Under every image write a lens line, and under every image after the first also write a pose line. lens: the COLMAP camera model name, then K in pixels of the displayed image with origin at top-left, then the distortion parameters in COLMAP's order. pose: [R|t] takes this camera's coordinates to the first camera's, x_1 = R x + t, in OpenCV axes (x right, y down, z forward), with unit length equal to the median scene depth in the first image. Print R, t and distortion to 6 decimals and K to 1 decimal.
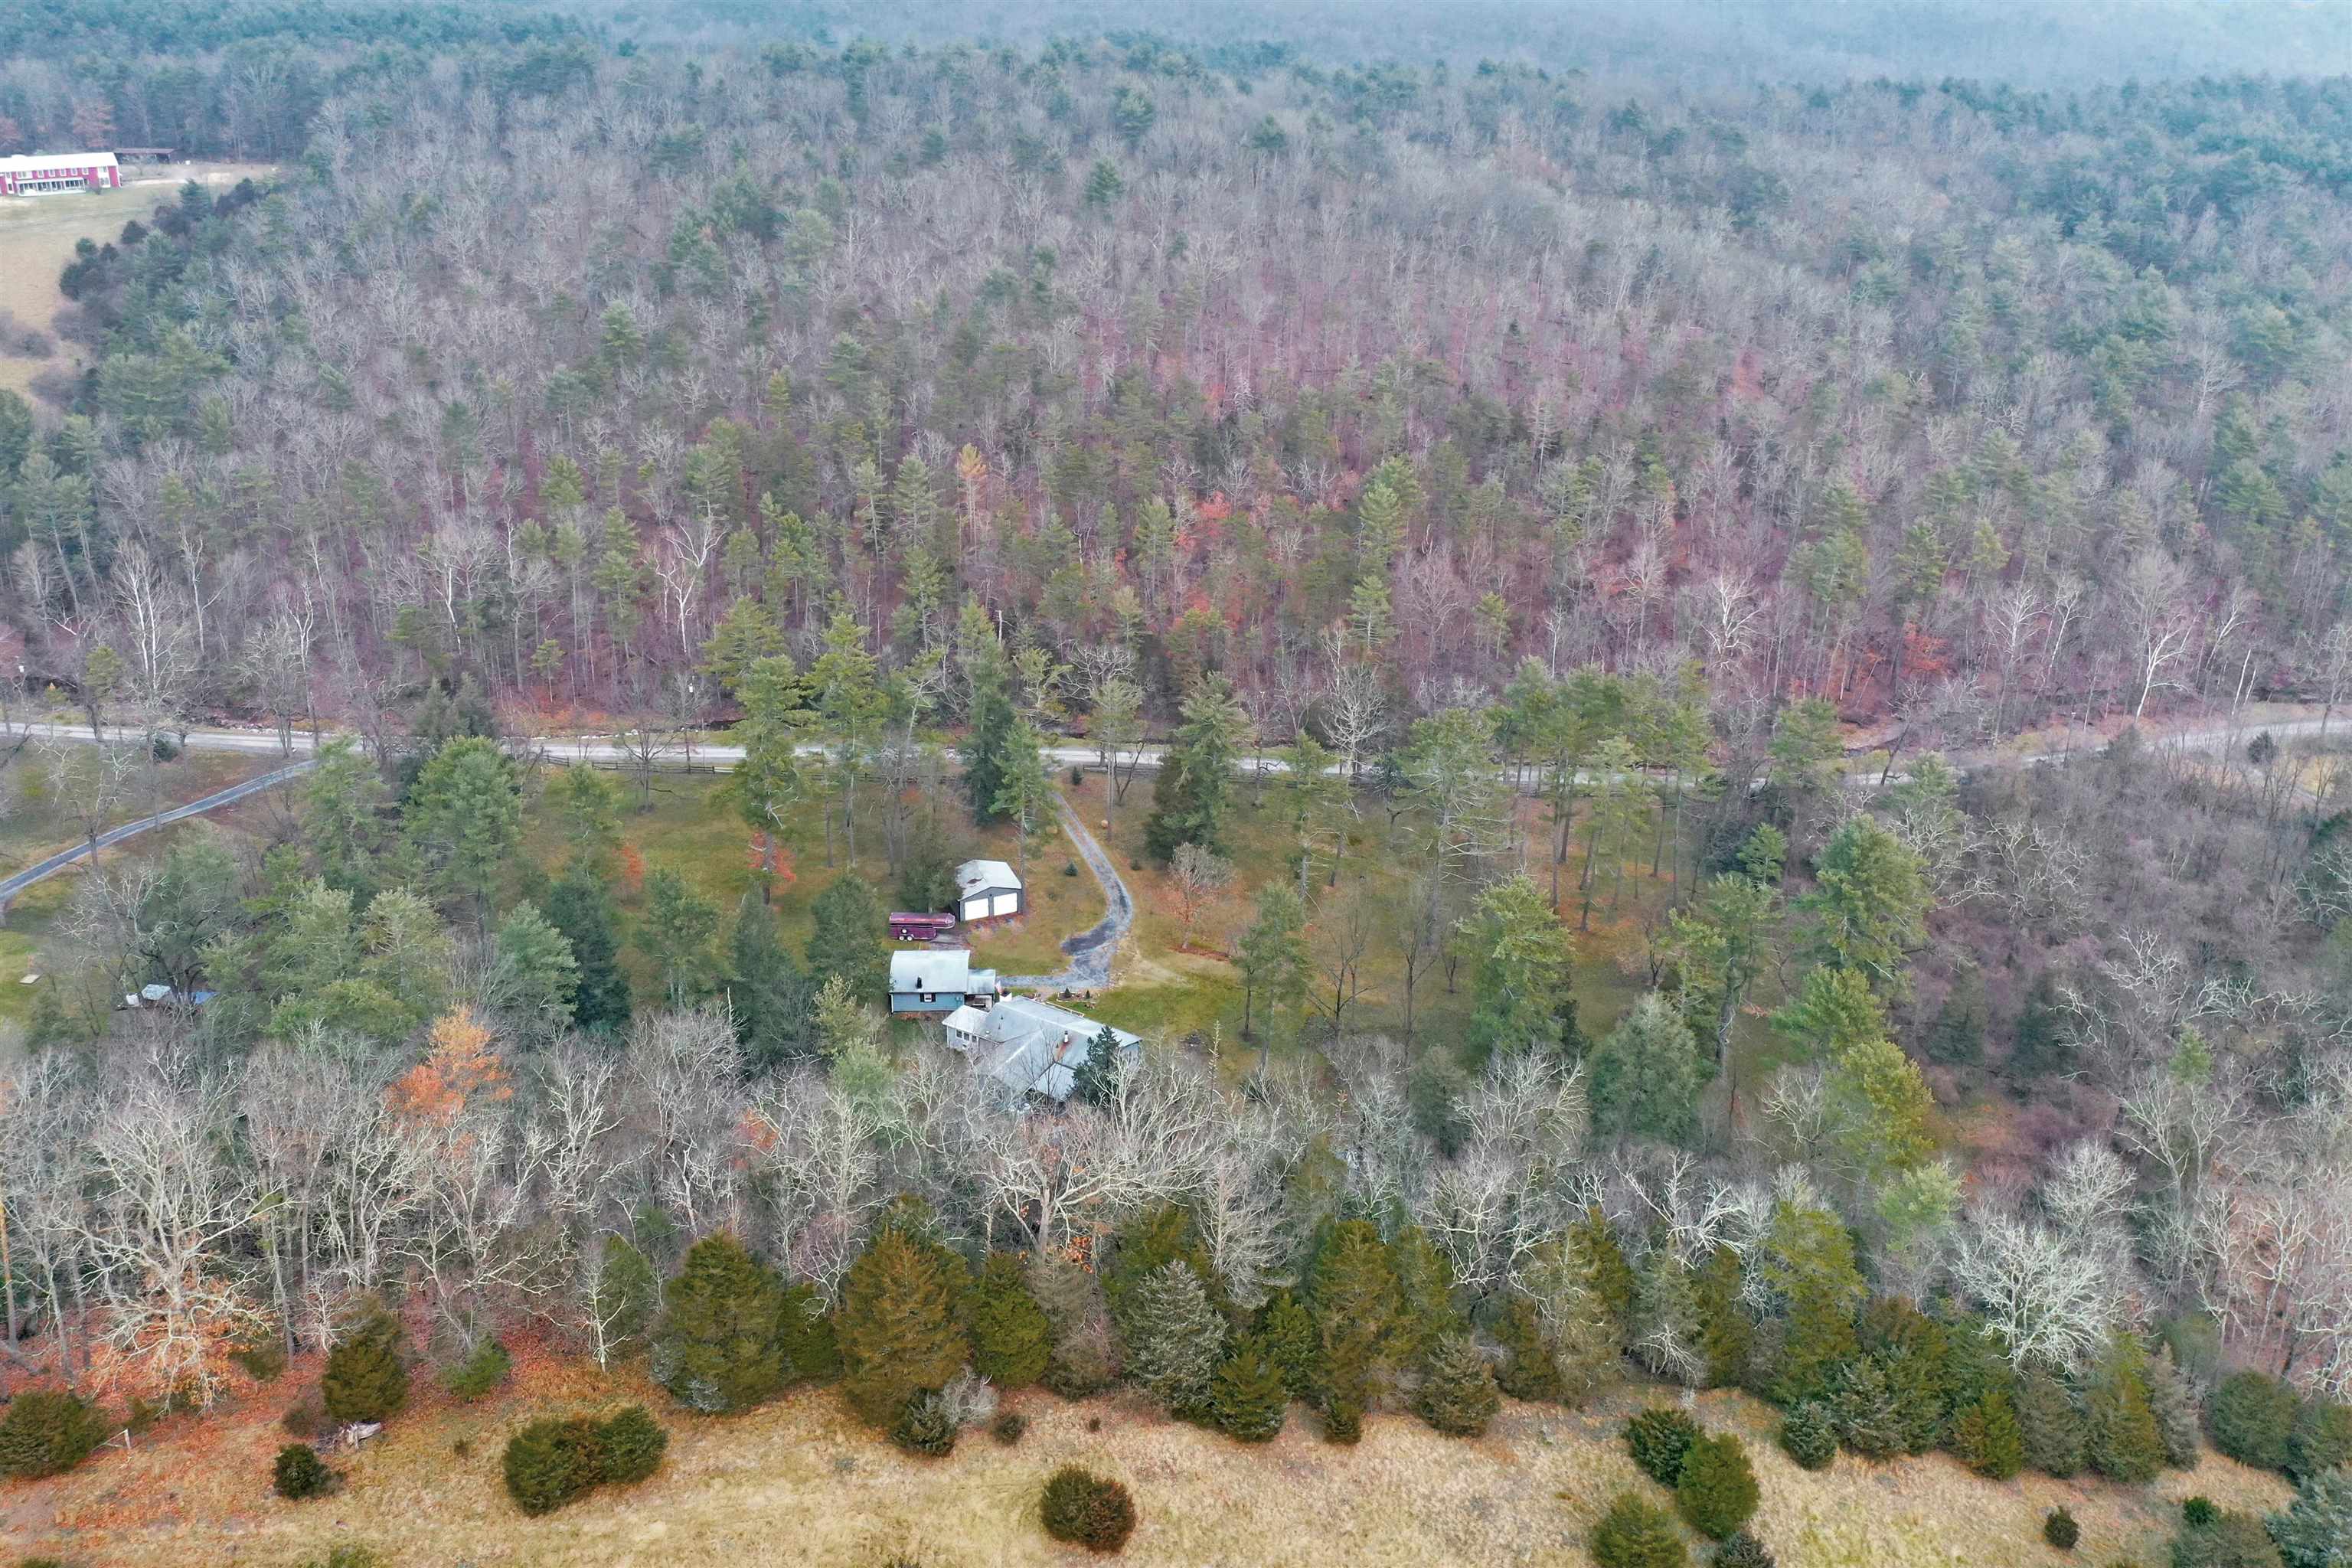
lens RADIAL K [[1945.8, 0, 1252.6], [0, 1945.8, 484.1], [0, 0, 1]] dist [-0.007384, -0.002258]
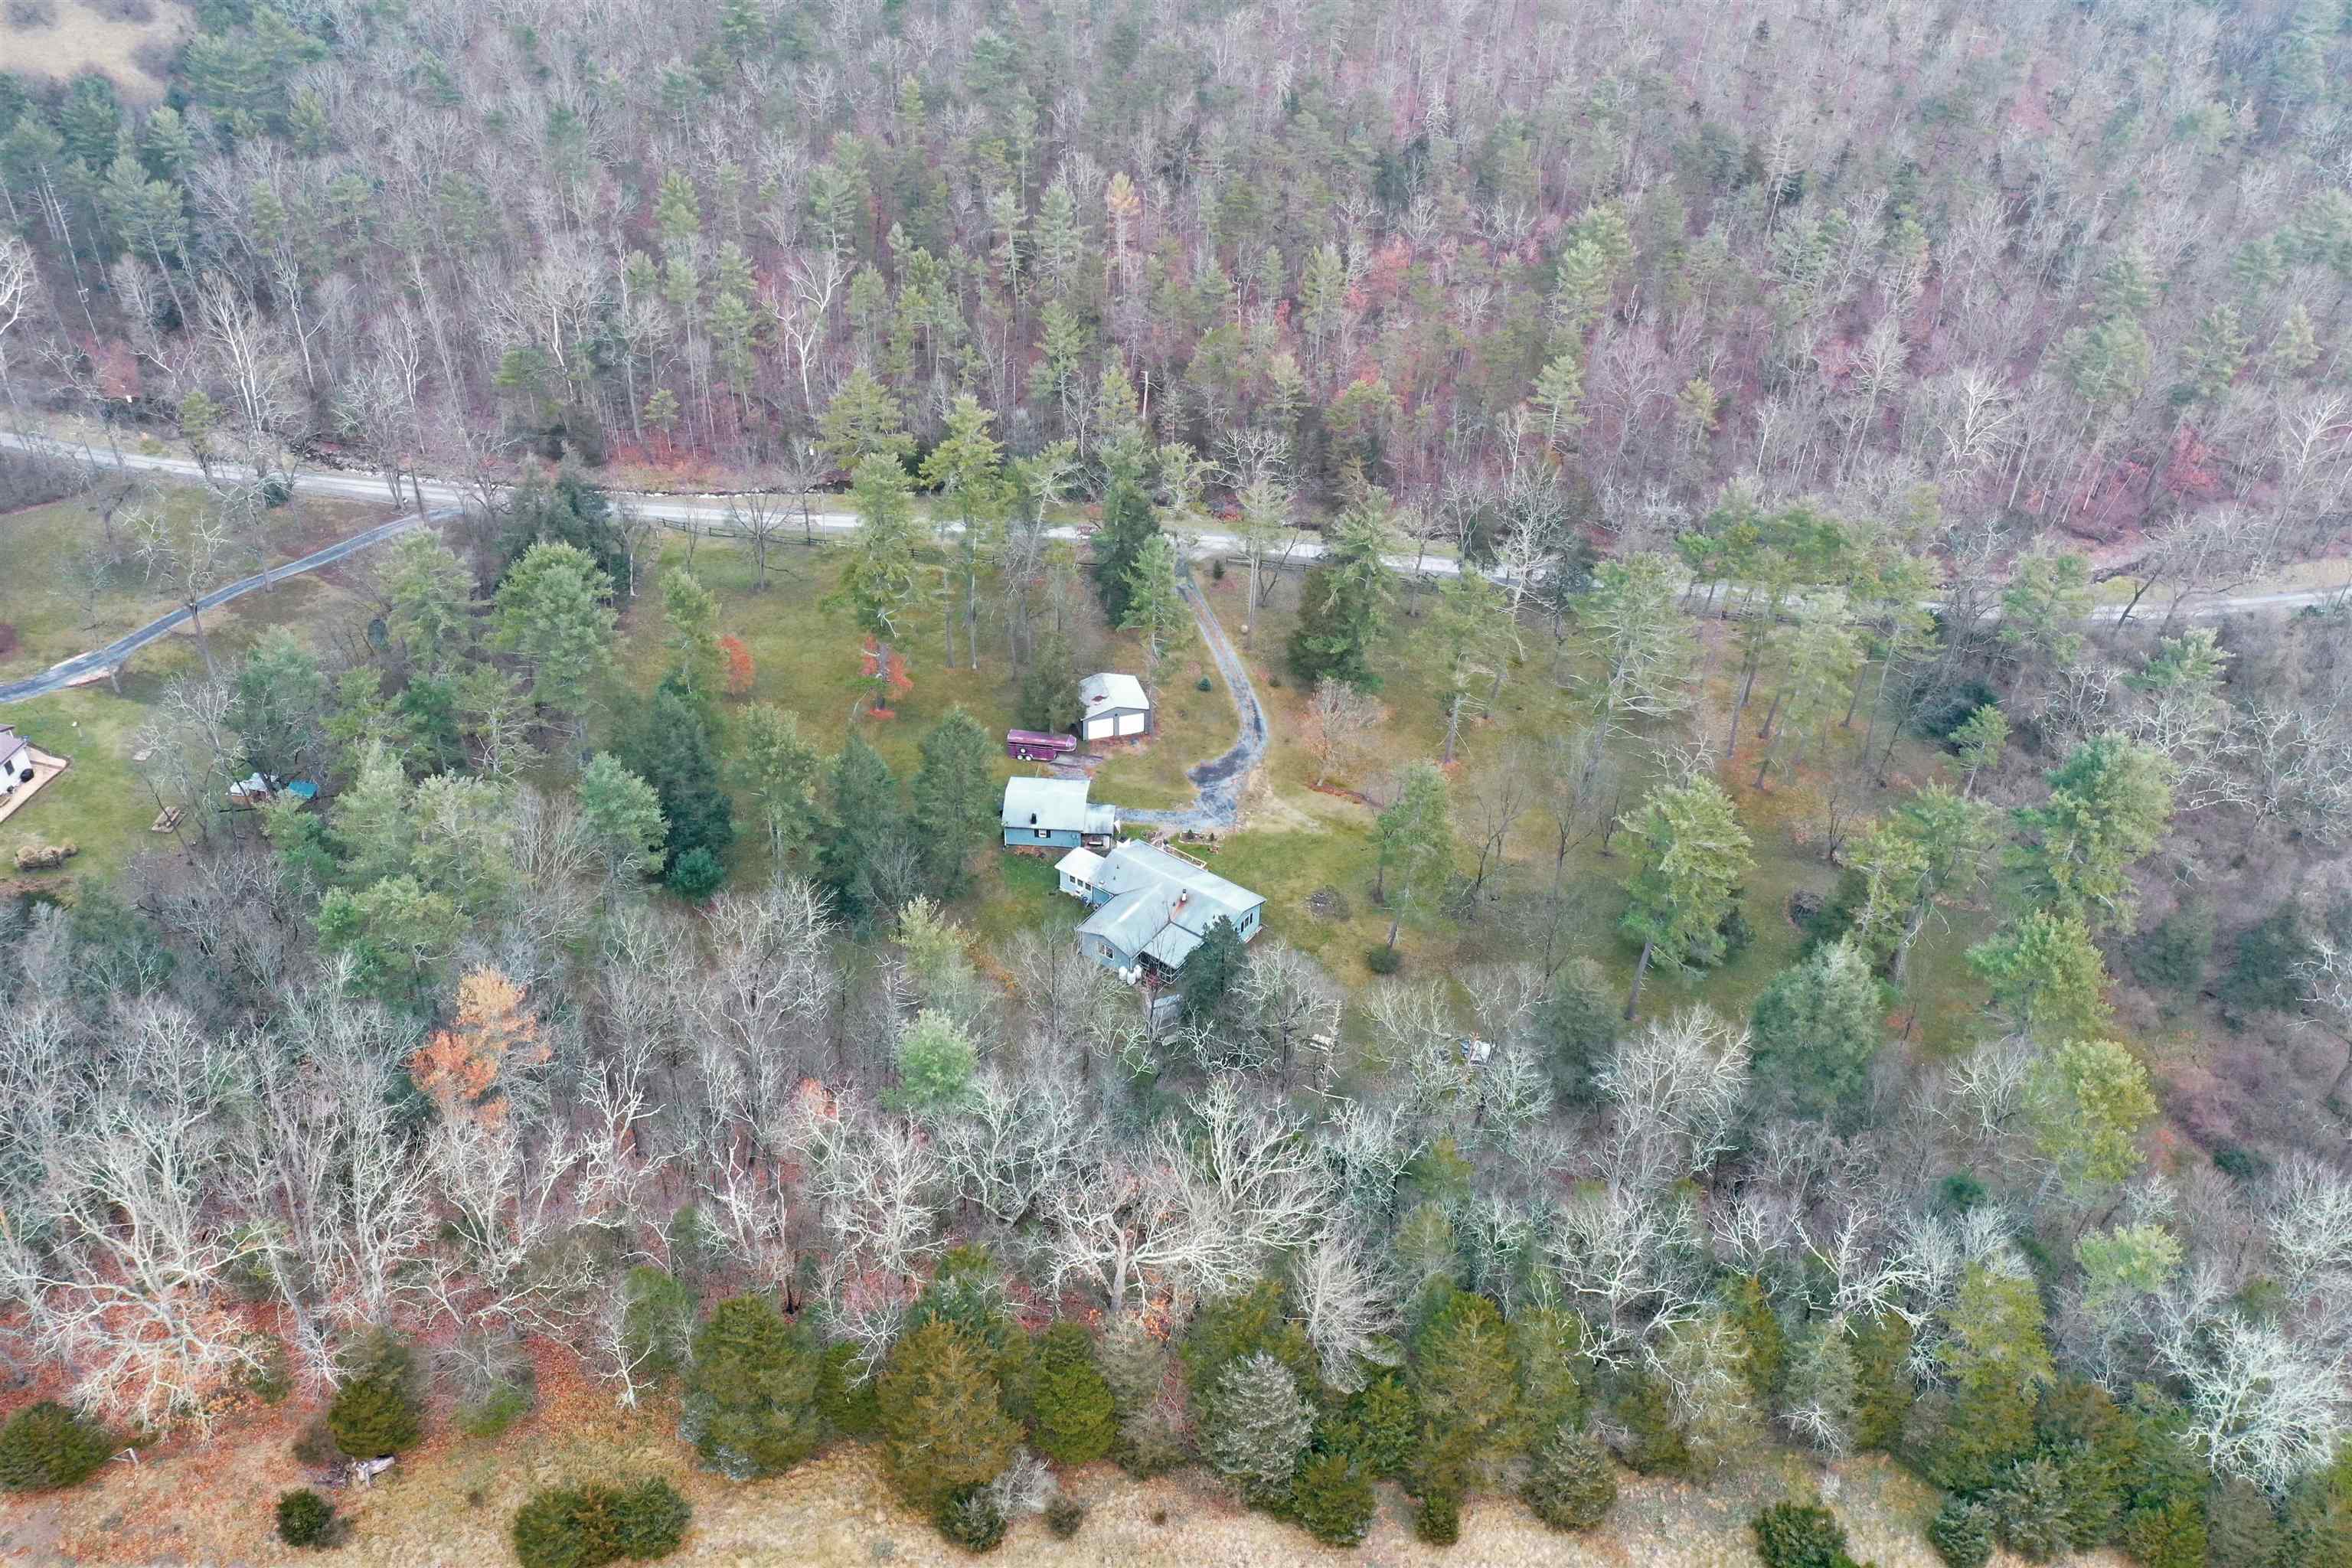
lens RADIAL K [[1863.6, 0, 1179.6], [0, 1863.6, 733.2], [0, 0, 1]] dist [-0.004622, -0.001451]
pose [[0.990175, 0.082530, -0.112883, -0.002465], [-0.041512, 0.944357, 0.326292, -0.069264], [0.133531, -0.318400, 0.938505, 0.150367]]
